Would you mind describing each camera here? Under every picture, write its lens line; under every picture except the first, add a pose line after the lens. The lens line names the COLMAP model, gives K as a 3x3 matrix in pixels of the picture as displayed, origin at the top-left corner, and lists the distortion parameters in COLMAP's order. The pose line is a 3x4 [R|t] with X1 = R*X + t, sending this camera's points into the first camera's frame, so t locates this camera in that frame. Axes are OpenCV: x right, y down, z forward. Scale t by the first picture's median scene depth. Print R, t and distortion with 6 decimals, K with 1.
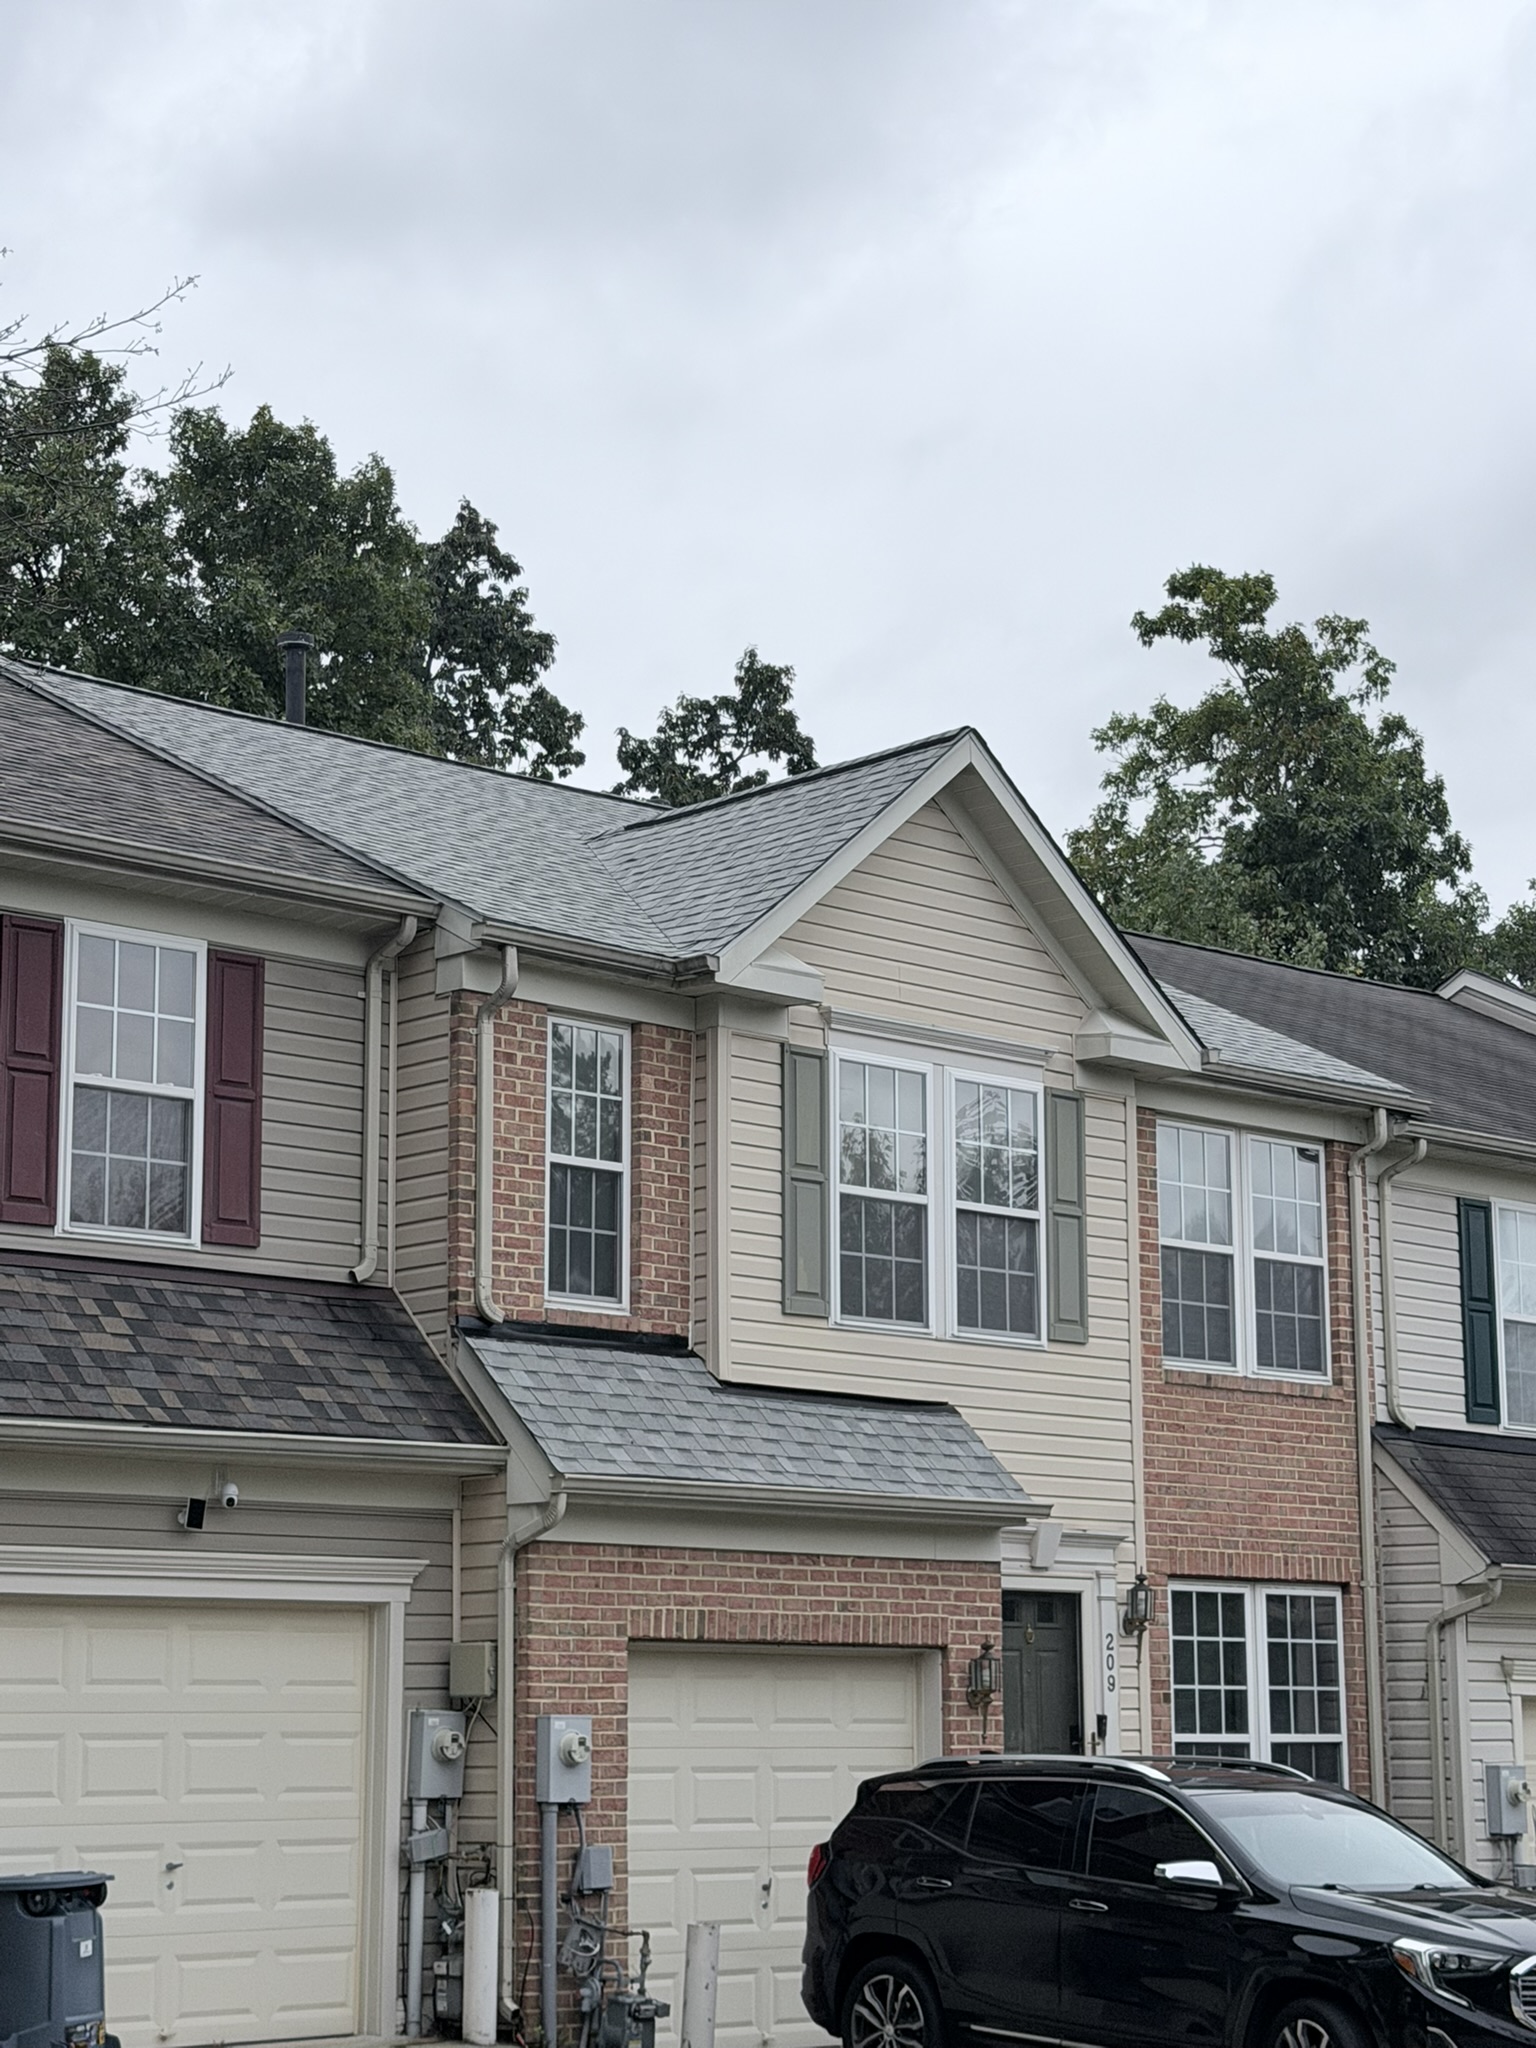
lens RADIAL K [[3701.0, 0, 778.2], [0, 3701.0, 1027.7], [0, 0, 1]] dist [0.327384, 0.034444]
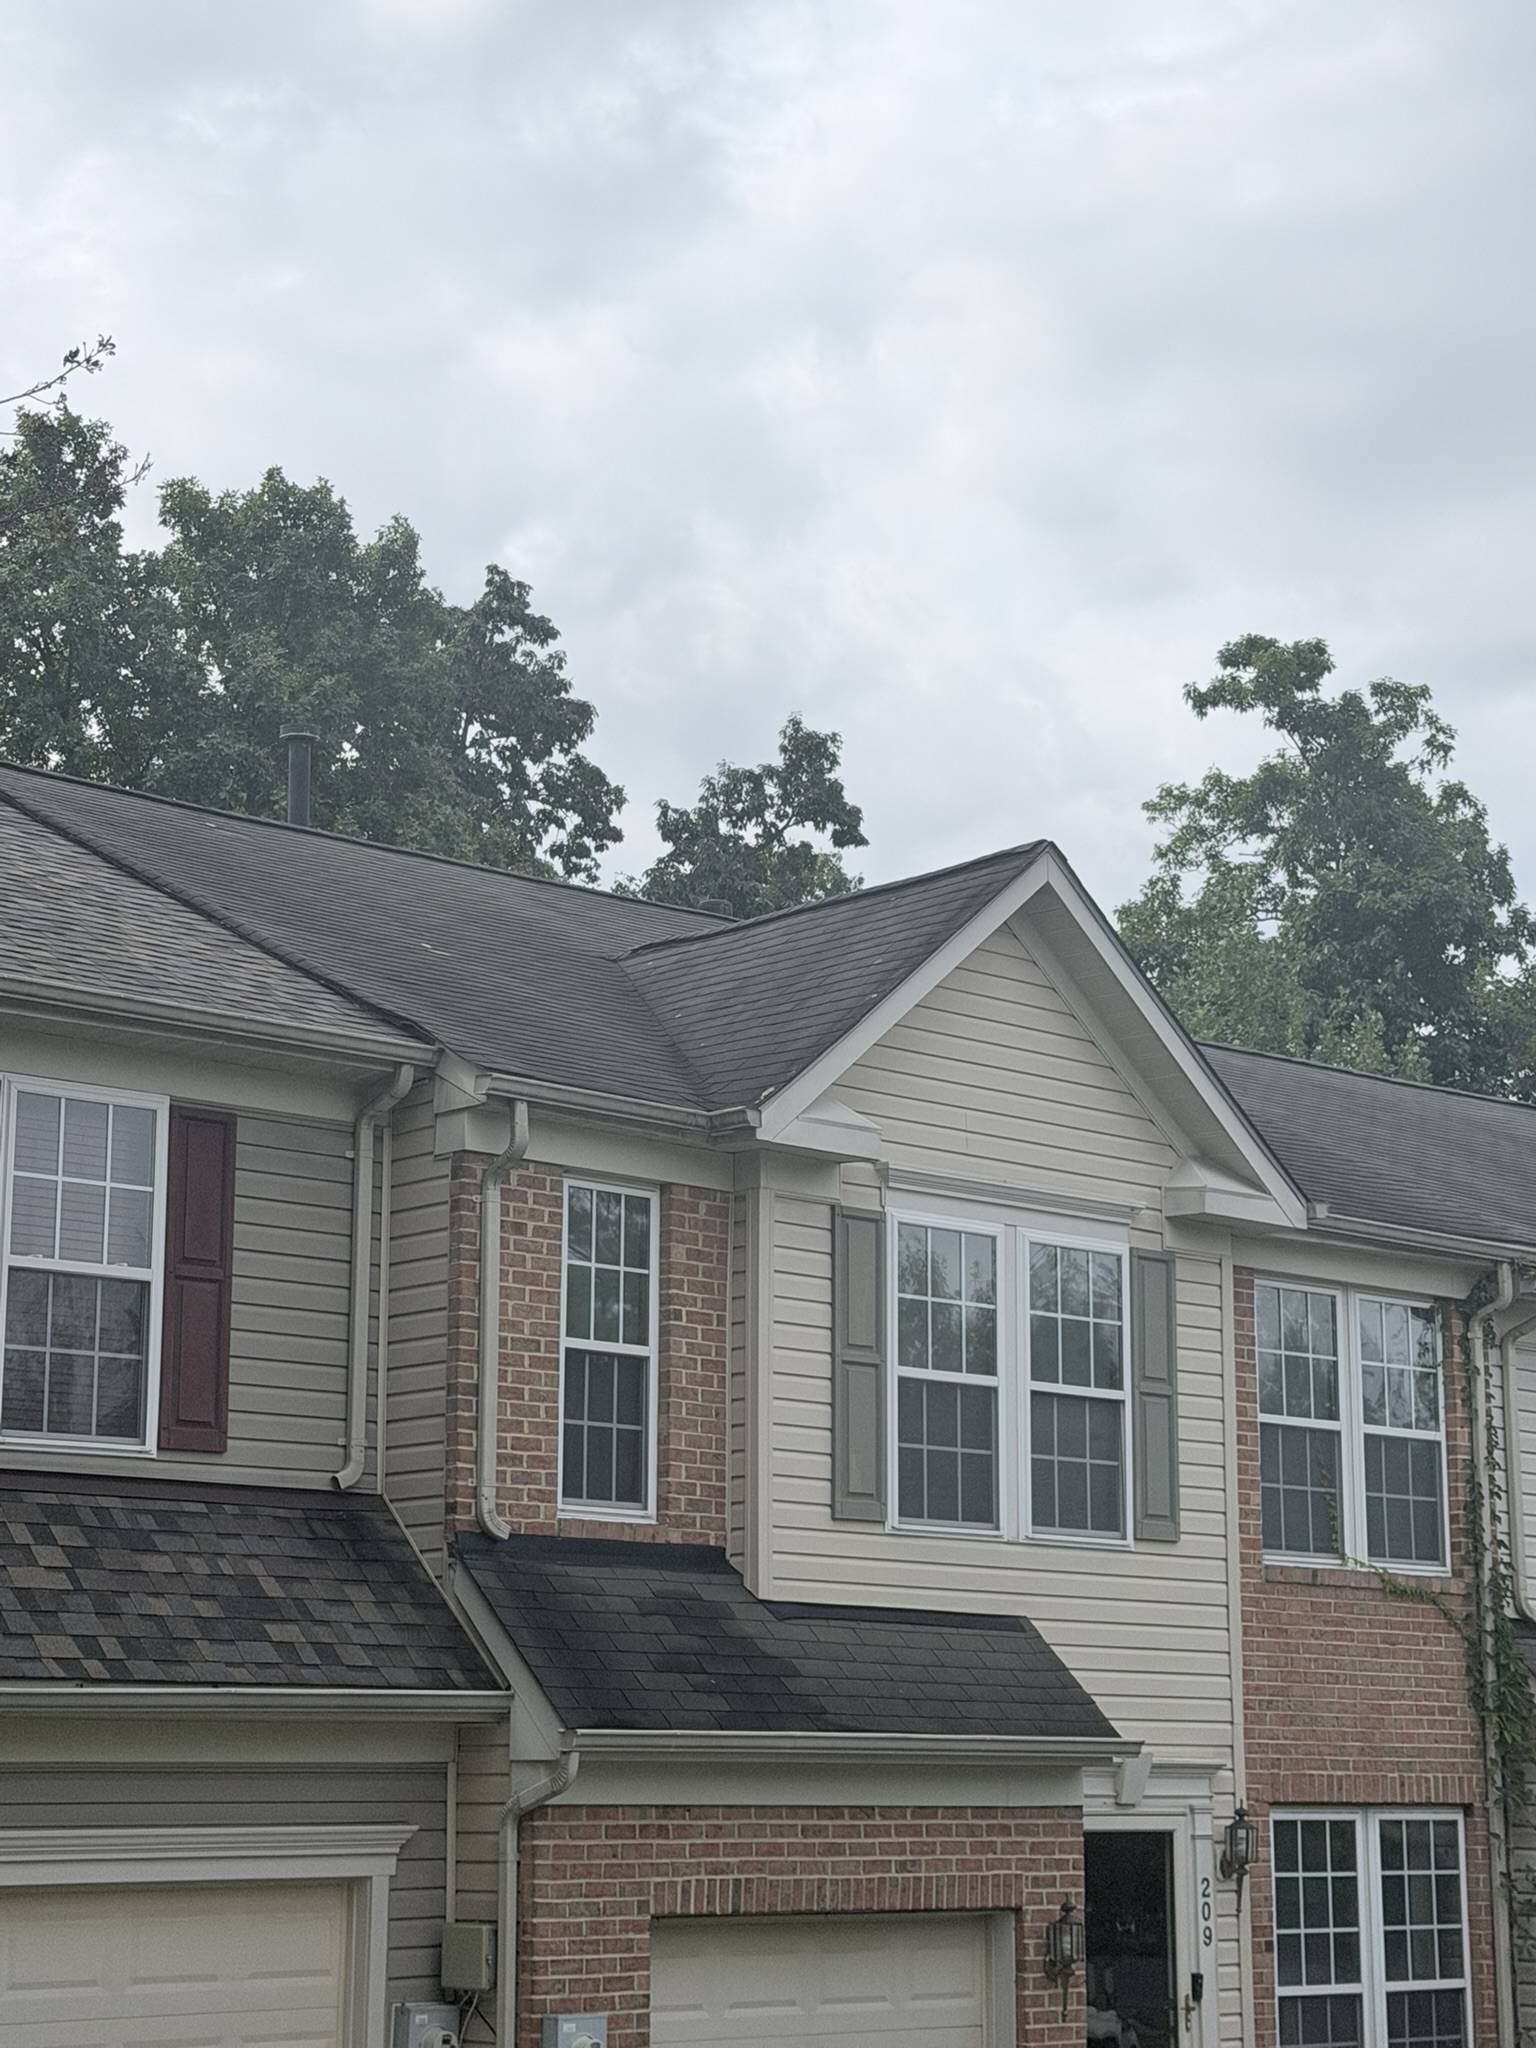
lens RADIAL K [[3593.6, 0, 761.1], [0, 3593.6, 1023.3], [0, 0, 1]] dist [0.307523, 0.067533]
pose [[0.999855, 0.005145, -0.016259, -0.002301], [-0.005322, 0.999927, -0.010889, -0.029540], [0.016202, 0.010974, 0.999809, 0.150827]]
